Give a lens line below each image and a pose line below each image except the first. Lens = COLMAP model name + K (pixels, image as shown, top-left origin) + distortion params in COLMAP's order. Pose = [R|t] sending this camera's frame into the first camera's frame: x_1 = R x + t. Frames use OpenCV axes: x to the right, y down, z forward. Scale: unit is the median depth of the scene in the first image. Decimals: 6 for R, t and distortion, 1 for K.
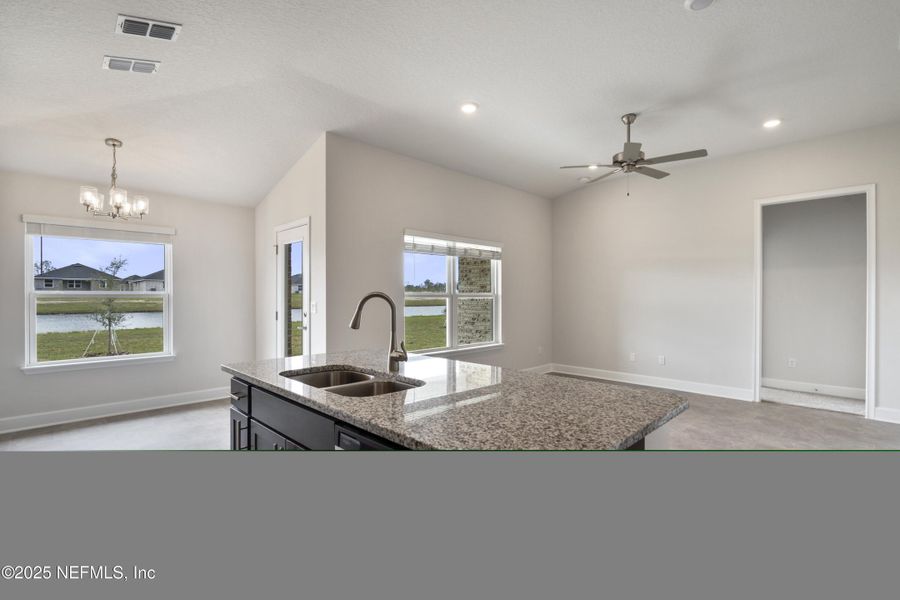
lens RADIAL K [[406.2, 0, 450.0], [0, 406.2, 300.0], [0, 0, 1]] dist [-0.000774, 0.000146]
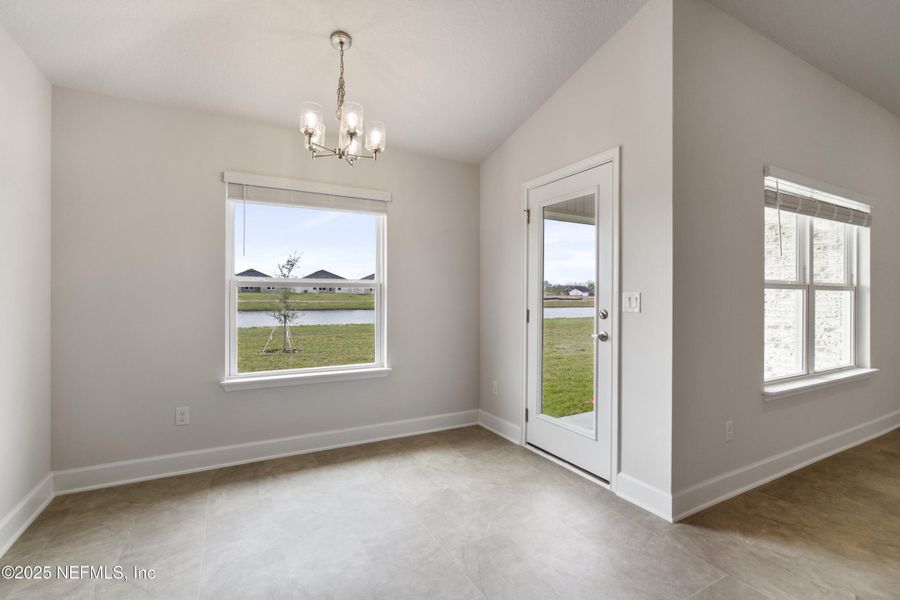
lens RADIAL K [[406.2, 0, 450.0], [0, 406.2, 300.0], [0, 0, 1]] dist [-0.000774, 0.000146]
pose [[0.959234, 0.003525, -0.282593, -0.371314], [-0.004151, 0.999990, -0.001617, 0.014891], [0.282584, 0.002724, 0.959239, 0.338334]]
